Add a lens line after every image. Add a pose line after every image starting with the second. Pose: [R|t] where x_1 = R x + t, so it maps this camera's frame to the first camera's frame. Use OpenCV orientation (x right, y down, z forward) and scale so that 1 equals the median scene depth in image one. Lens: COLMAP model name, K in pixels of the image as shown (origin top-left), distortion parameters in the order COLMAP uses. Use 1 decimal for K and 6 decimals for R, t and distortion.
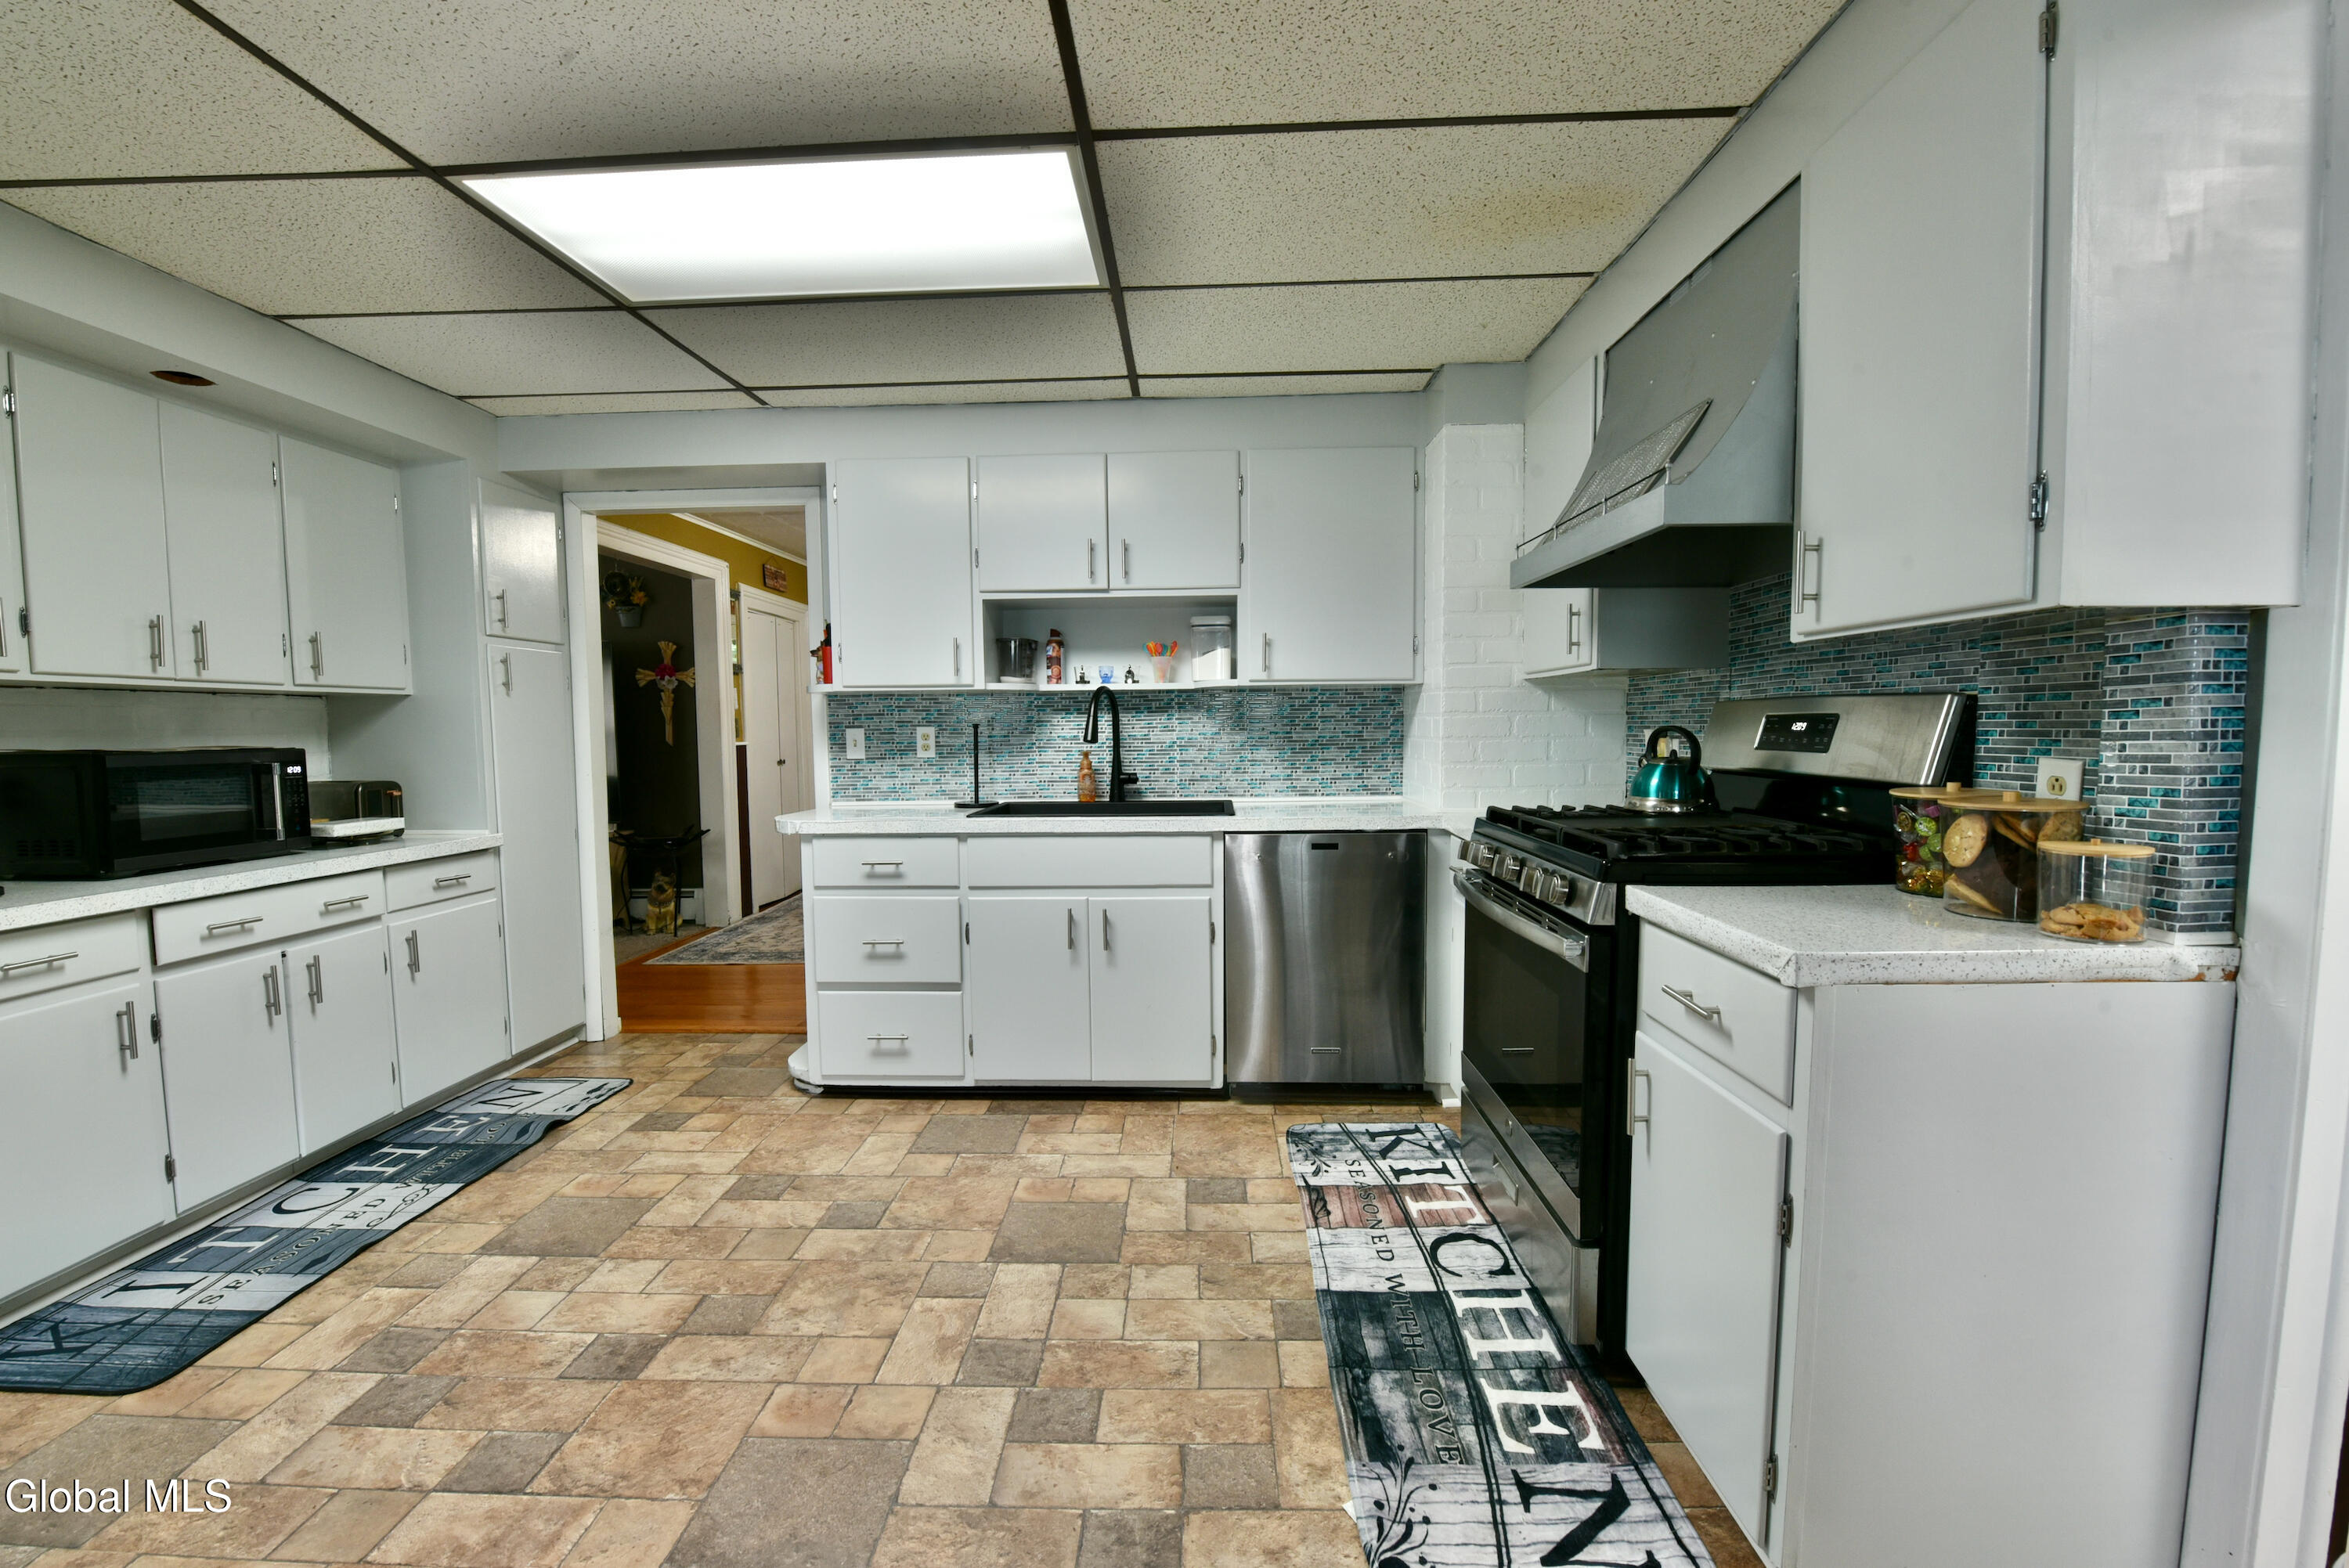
lens RADIAL K [[945.4, 0, 1179.0], [0, 945.4, 785.1], [0, 0, 1]] dist [-0.021636, 0.000101]
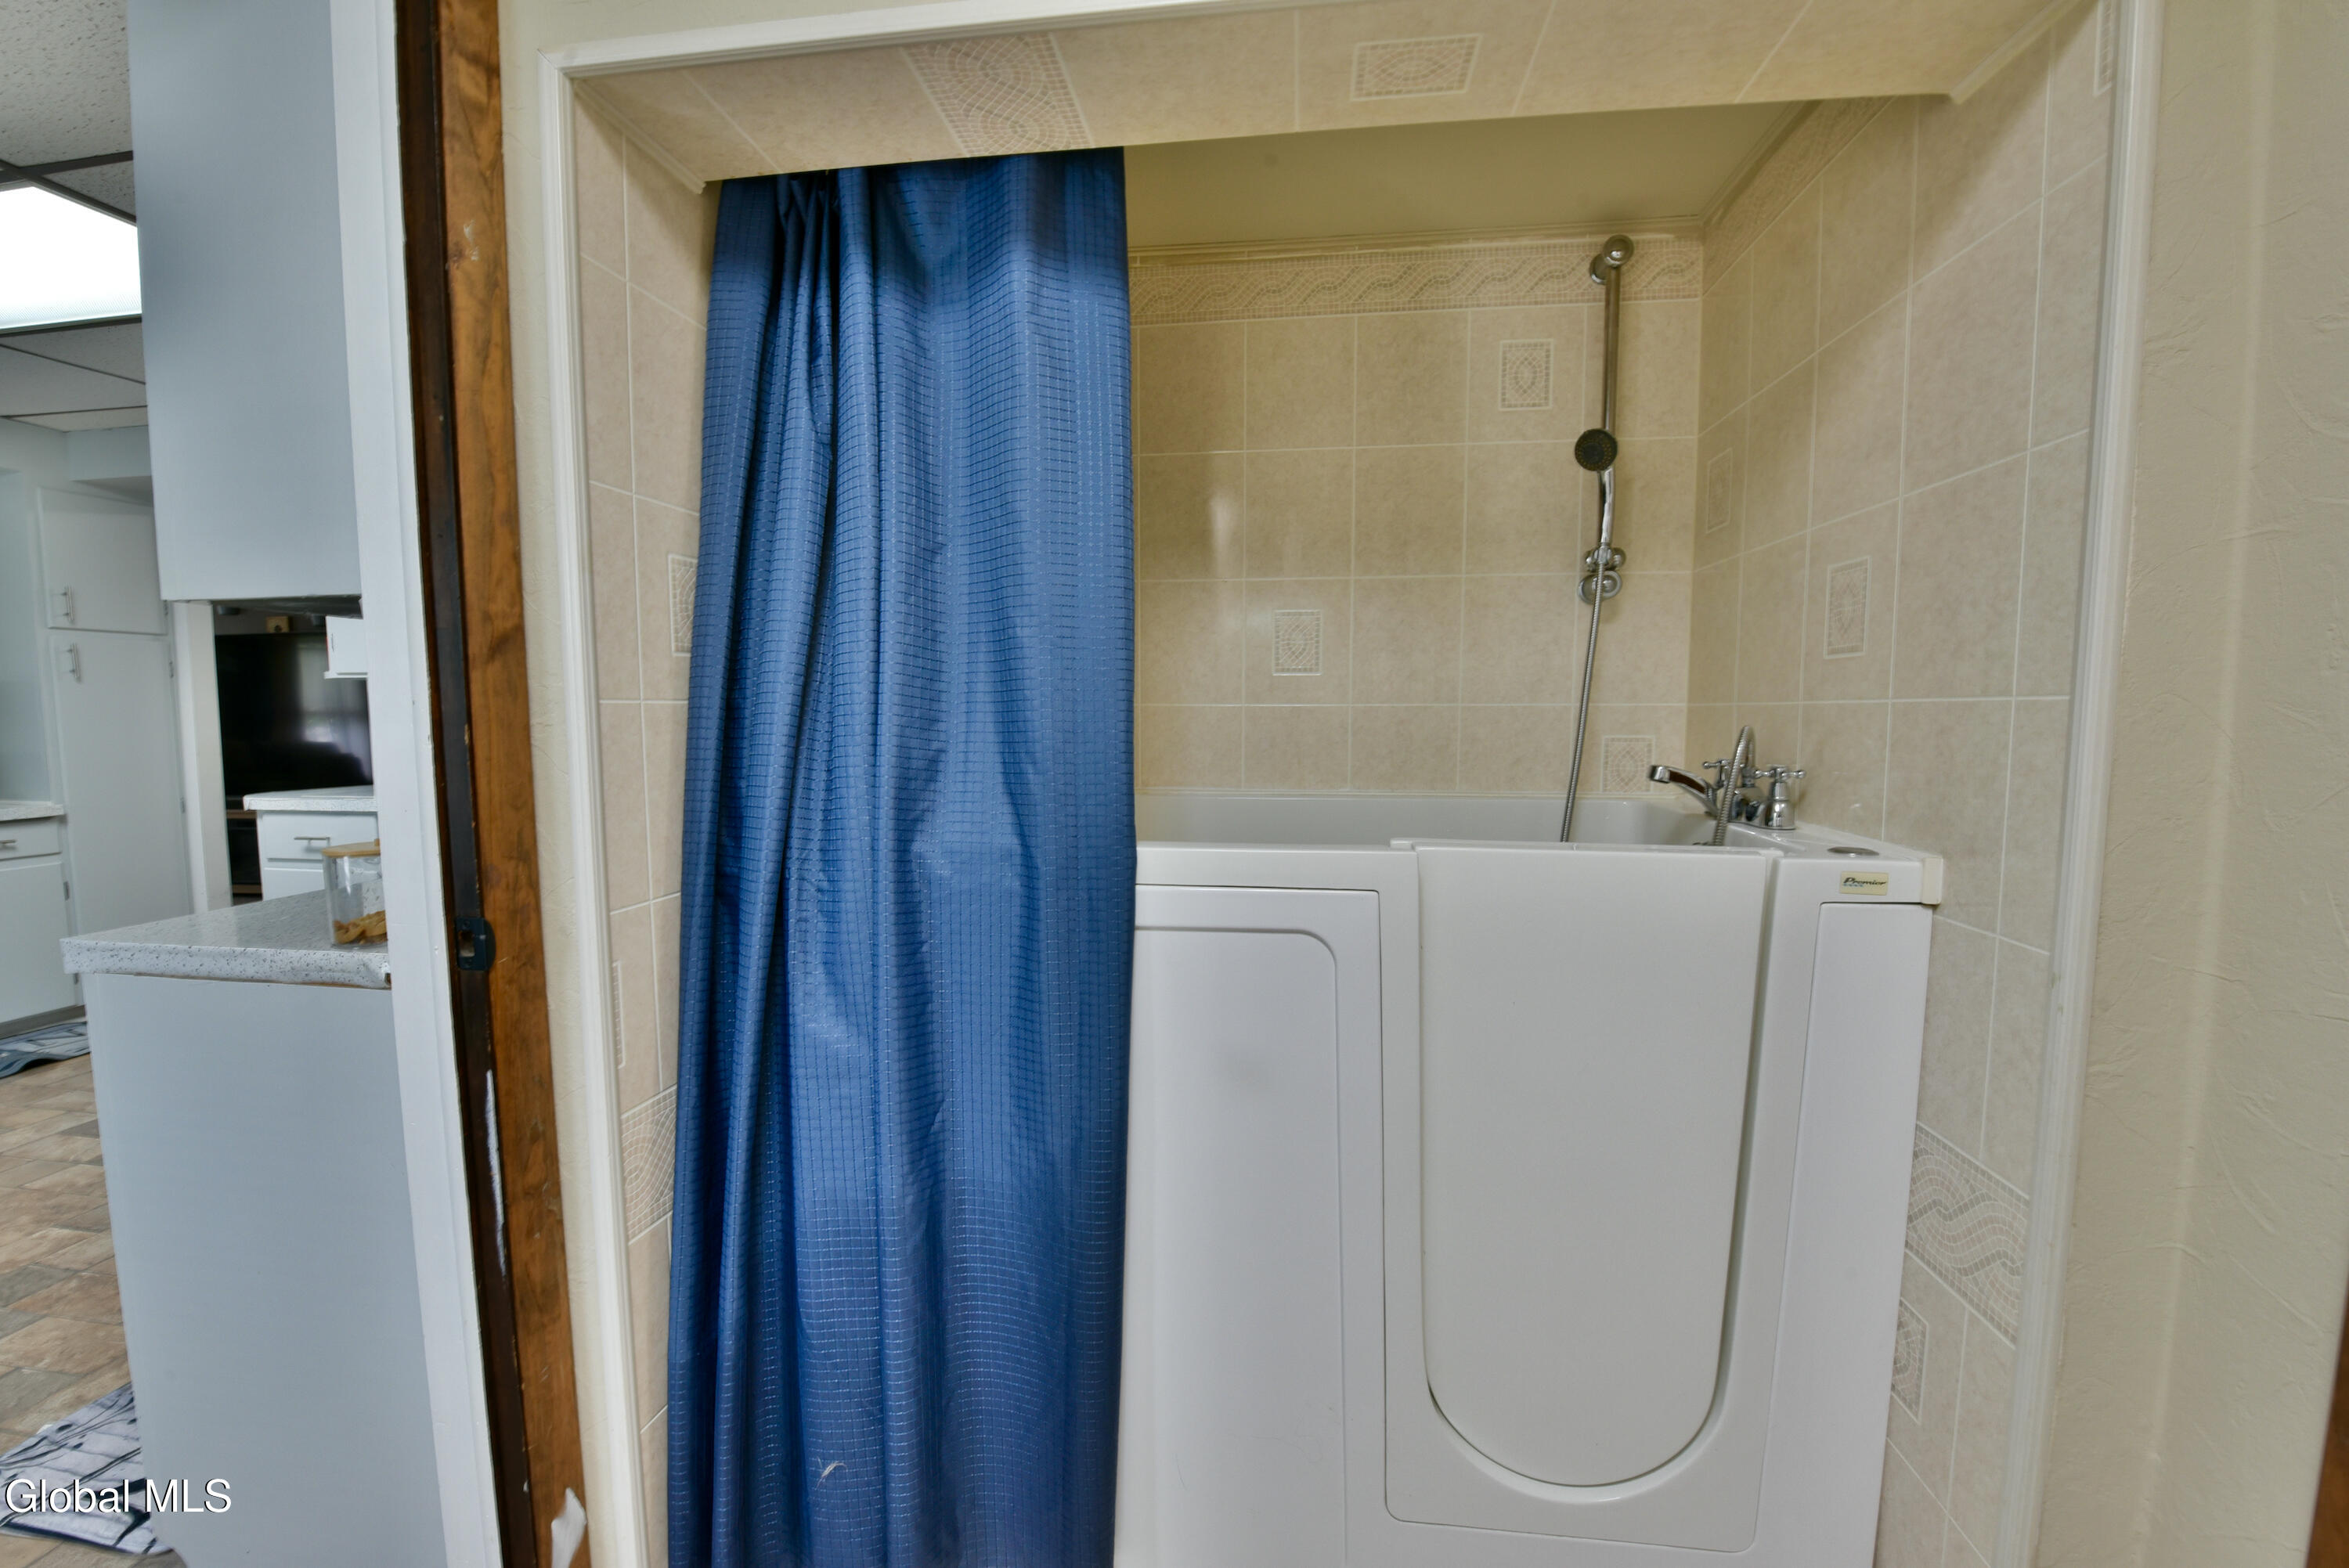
lens RADIAL K [[945.4, 0, 1174.2], [0, 945.4, 786.6], [0, 0, 1]] dist [-0.021636, 0.000101]
pose [[0.994328, 0.017142, -0.104966, 0.743043], [-0.015332, 0.999720, 0.018025, -0.010364], [0.105245, -0.016313, 0.994312, 0.046406]]
